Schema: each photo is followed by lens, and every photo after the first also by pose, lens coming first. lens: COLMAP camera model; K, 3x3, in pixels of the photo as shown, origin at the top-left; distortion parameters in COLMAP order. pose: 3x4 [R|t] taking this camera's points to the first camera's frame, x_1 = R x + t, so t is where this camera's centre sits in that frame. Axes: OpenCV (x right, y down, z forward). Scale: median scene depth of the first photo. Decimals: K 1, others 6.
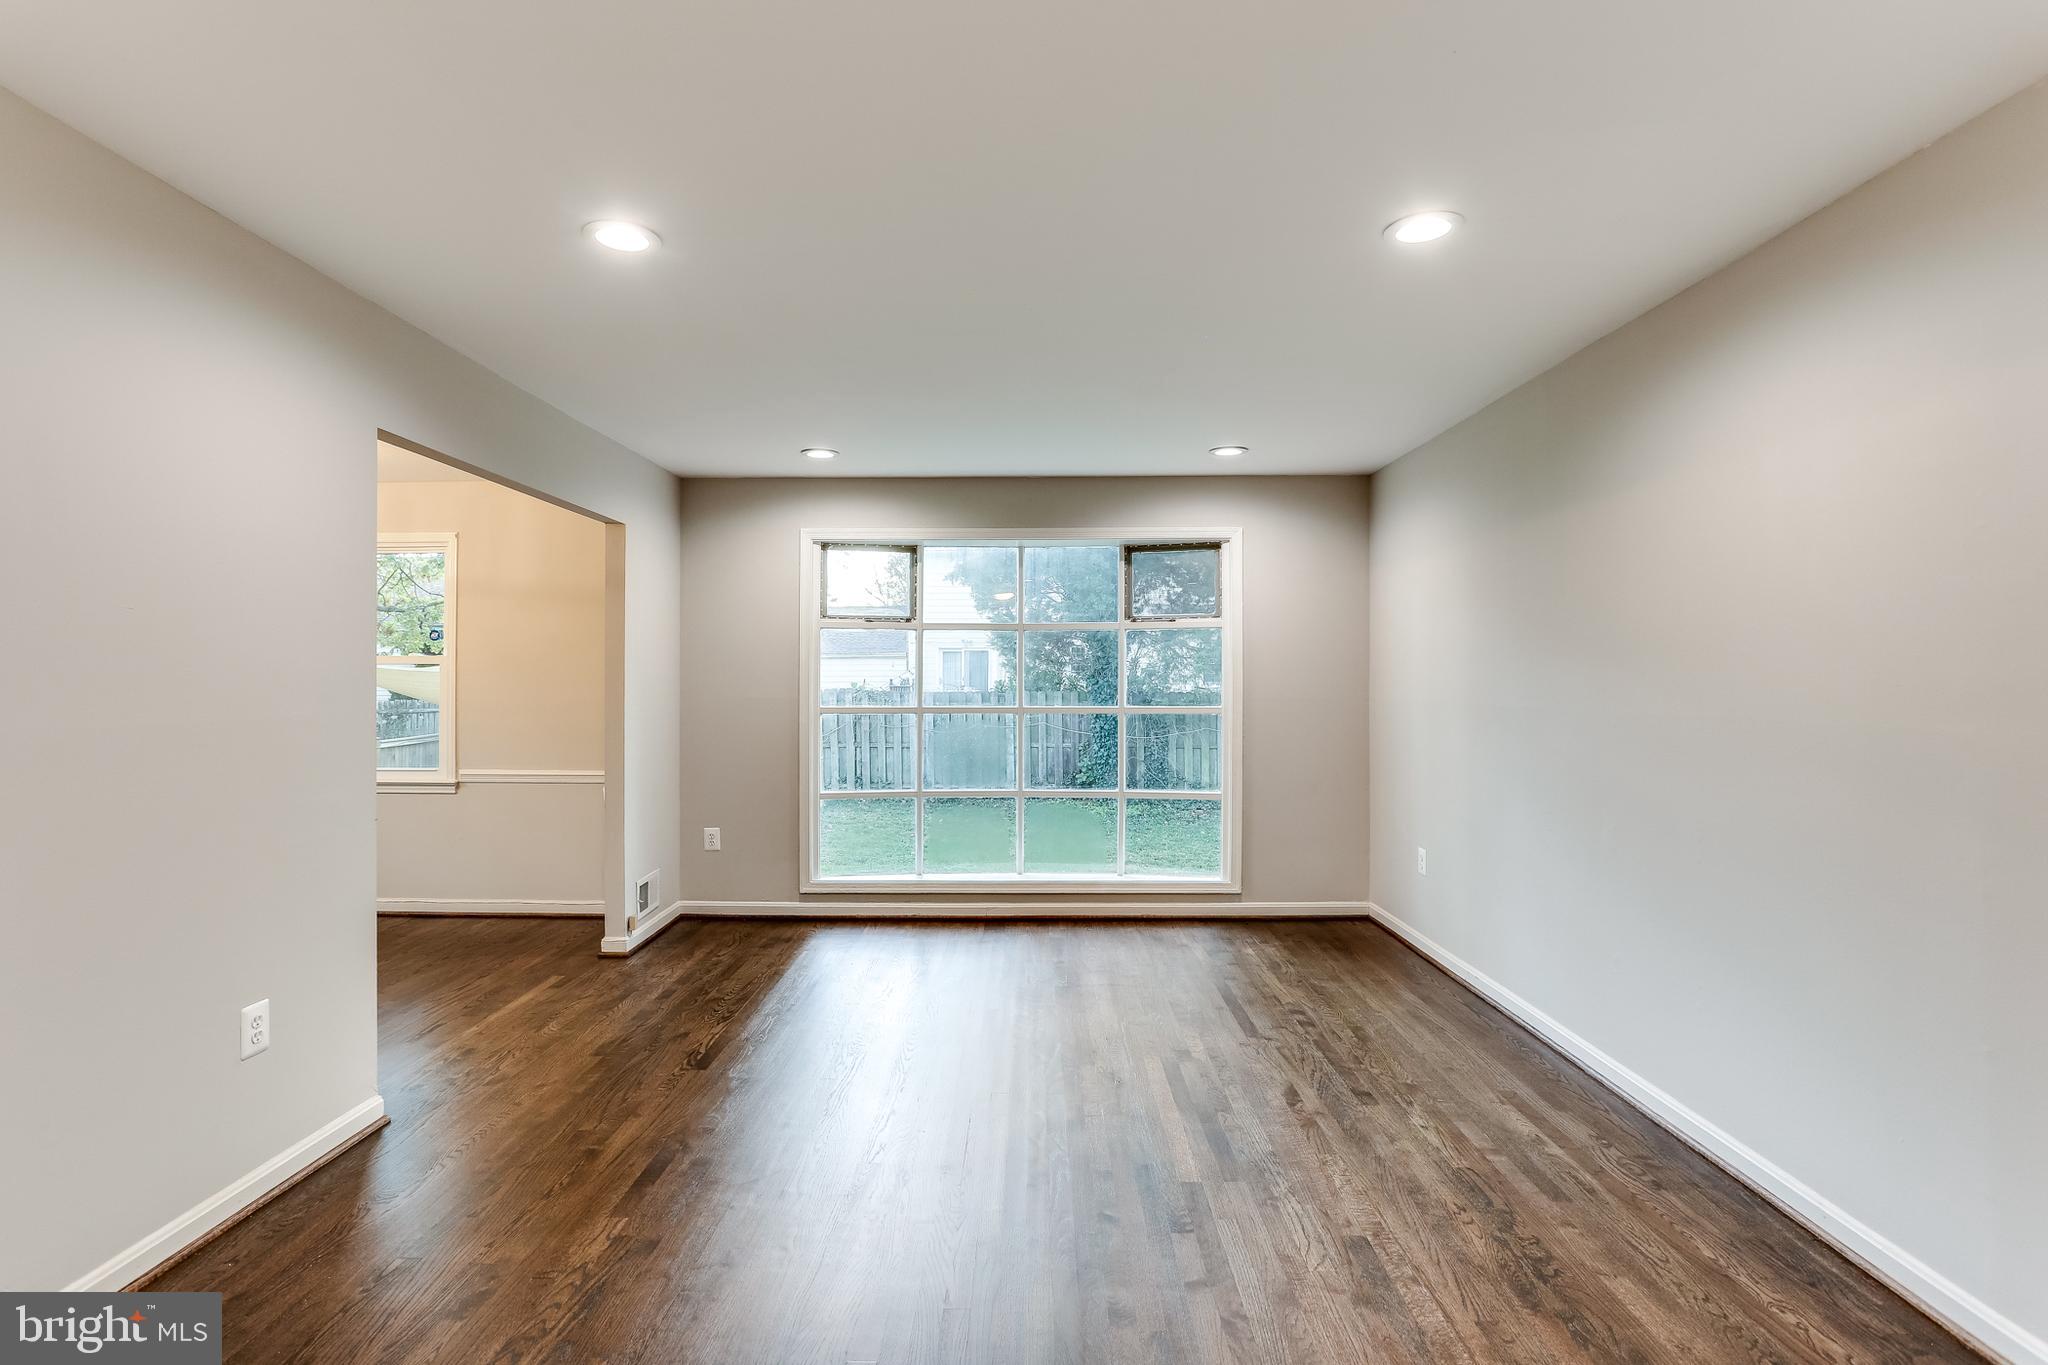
lens RADIAL K [[1001.0, 0, 1007.2], [0, 1001.0, 684.2], [0, 0, 1]] dist [-0.049119, 0.035876]
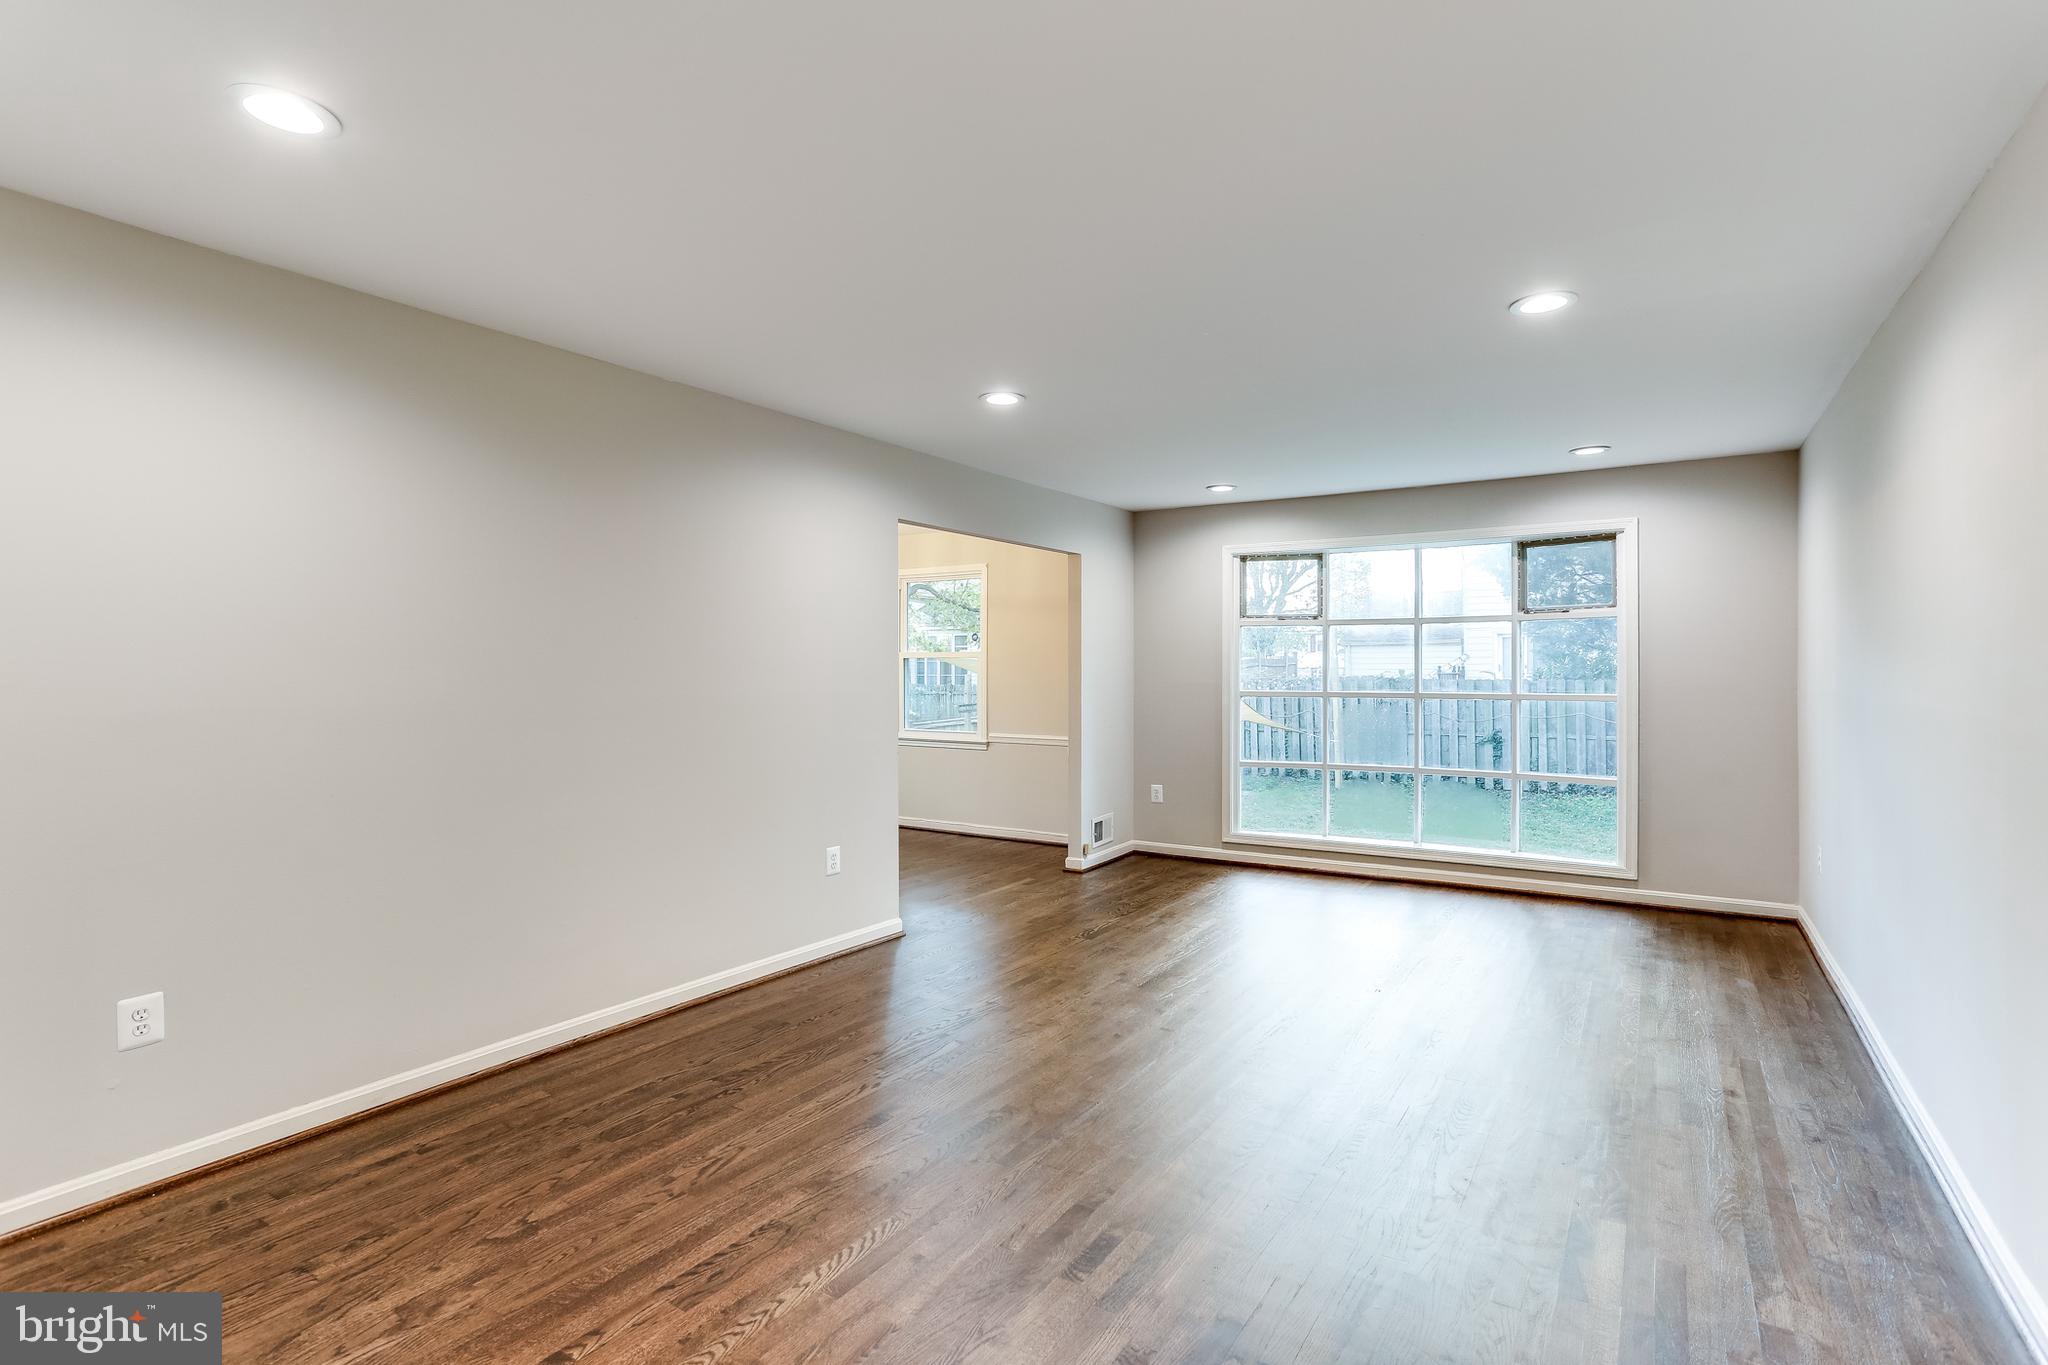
lens RADIAL K [[993.2, 0, 1016.1], [0, 993.2, 674.9], [0, 0, 1]] dist [-0.046300, 0.027633]
pose [[0.846863, 0.002500, -0.531806, 0.231983], [-0.000492, 0.999992, 0.003917, -0.001261], [0.531811, -0.003055, 0.846857, -0.174138]]
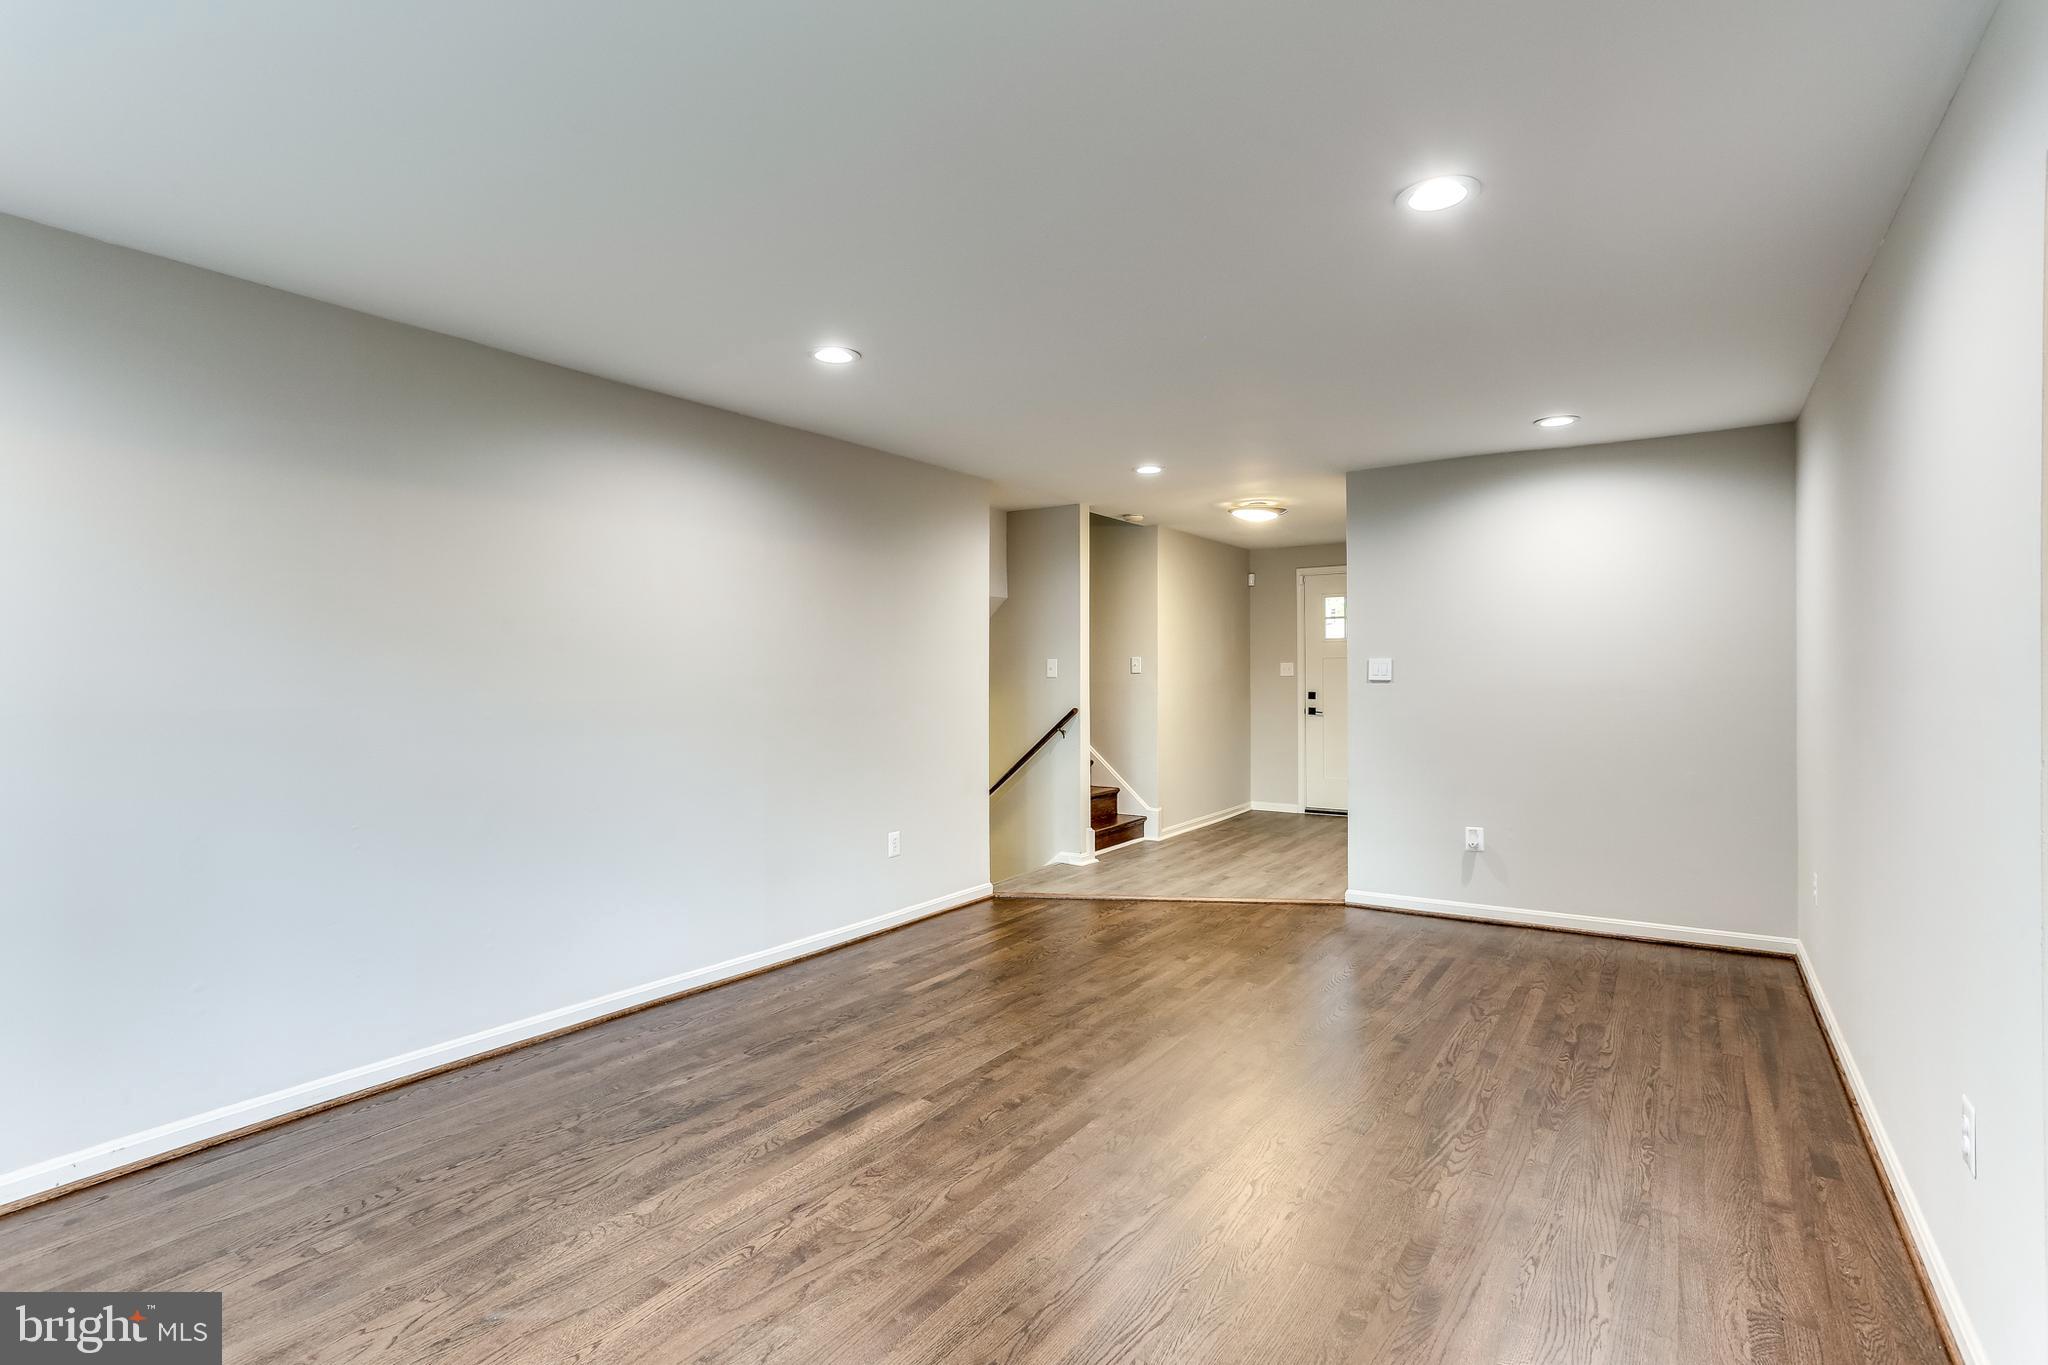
lens RADIAL K [[988.5, 0, 1026.9], [0, 988.5, 673.1], [0, 0, 1]] dist [-0.052272, 0.037588]
pose [[-0.842571, 0.002202, 0.538581, -0.260049], [0.004678, 0.999984, 0.003231, -0.002148], [-0.538565, 0.005242, -0.842568, 0.925472]]
